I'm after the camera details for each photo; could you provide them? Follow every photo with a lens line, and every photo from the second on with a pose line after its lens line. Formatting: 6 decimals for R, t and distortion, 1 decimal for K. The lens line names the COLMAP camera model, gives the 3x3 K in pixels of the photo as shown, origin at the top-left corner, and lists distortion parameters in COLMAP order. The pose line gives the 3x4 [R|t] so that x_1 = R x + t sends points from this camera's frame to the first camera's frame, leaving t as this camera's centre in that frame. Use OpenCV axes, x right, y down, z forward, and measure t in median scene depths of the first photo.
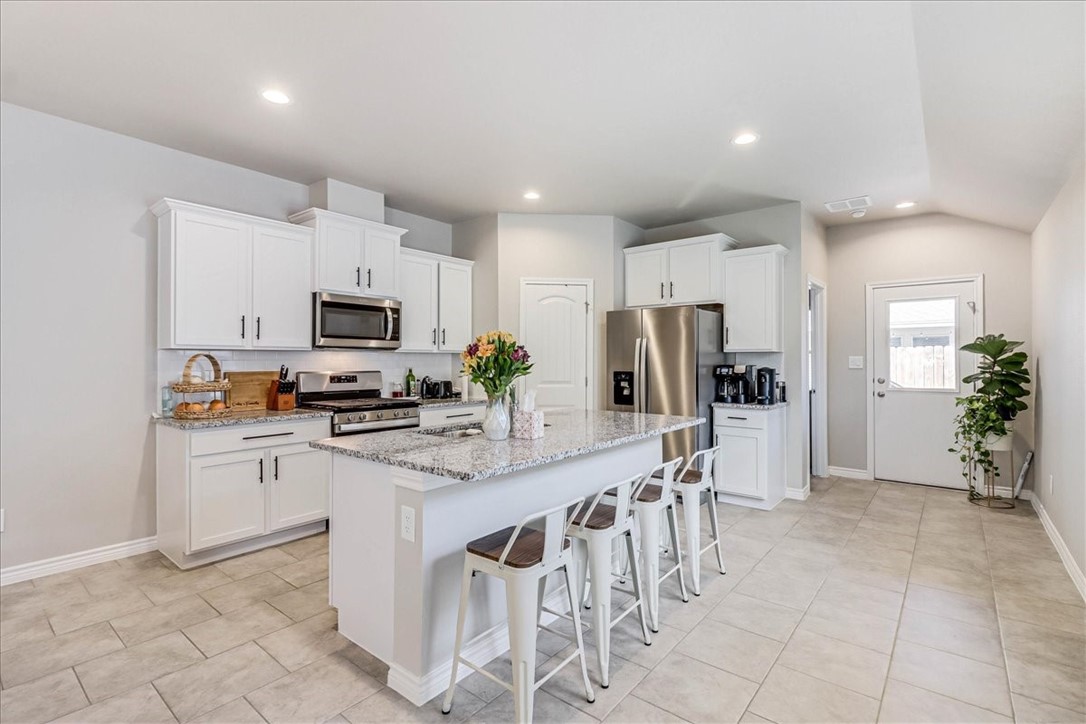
lens RADIAL K [[502.0, 0, 543.3], [0, 502.0, 360.1], [0, 0, 1]] dist [0.003864, 0.000176]
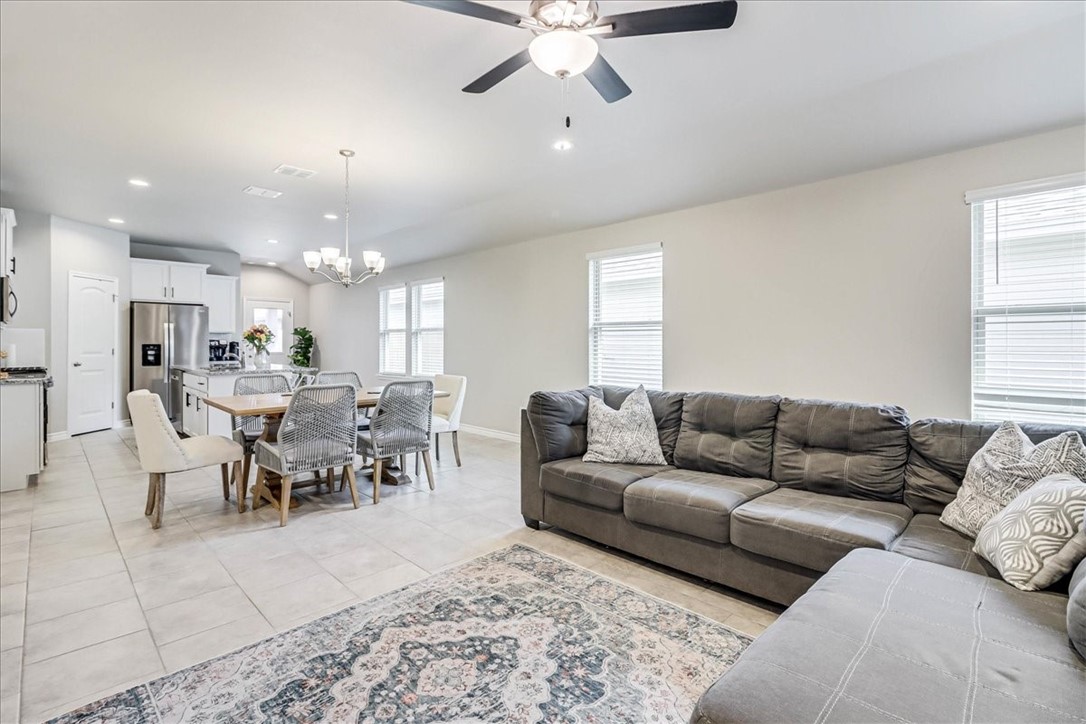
lens RADIAL K [[509.0, 0, 540.7], [0, 509.0, 341.9], [0, 0, 1]] dist [0.002286, 0.000323]
pose [[0.112809, 0.000954, 0.993616, -1.241998], [-0.004271, 0.999991, -0.000475, 0.011767], [-0.993607, -0.004190, 0.112812, -0.338800]]
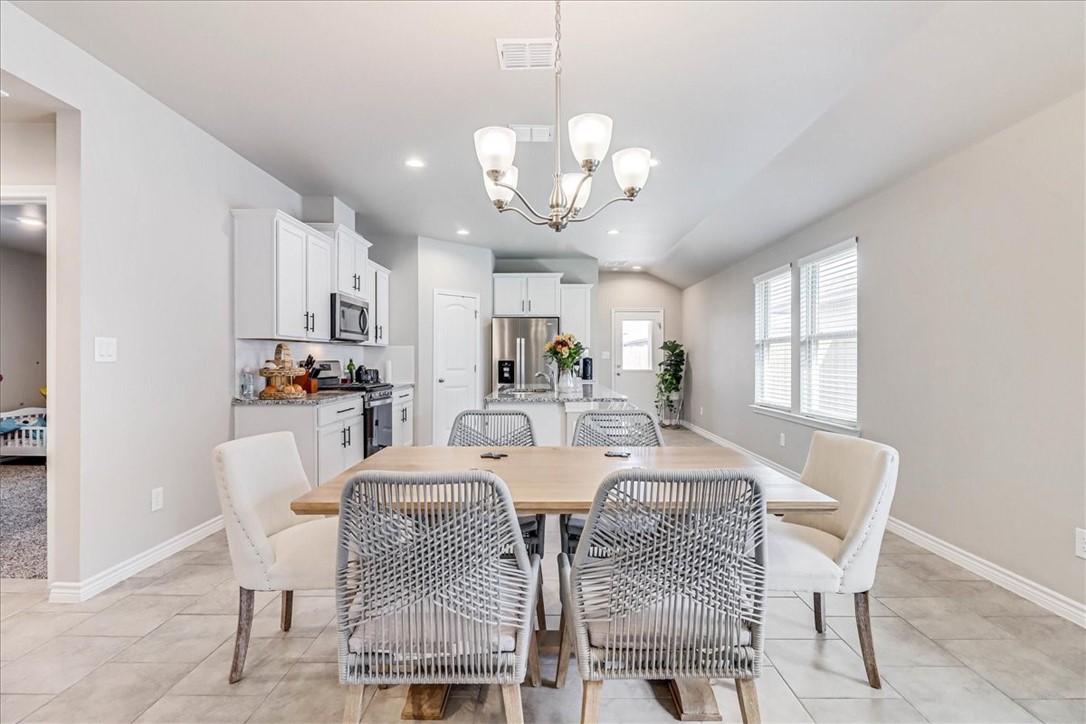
lens RADIAL K [[502.0, 0, 543.3], [0, 502.0, 360.1], [0, 0, 1]] dist [0.003864, 0.000176]
pose [[0.783323, -0.002715, 0.621608, -0.659941], [-0.000486, 0.999987, 0.004980, 0.014059], [-0.621614, -0.004203, 0.783312, -0.198418]]
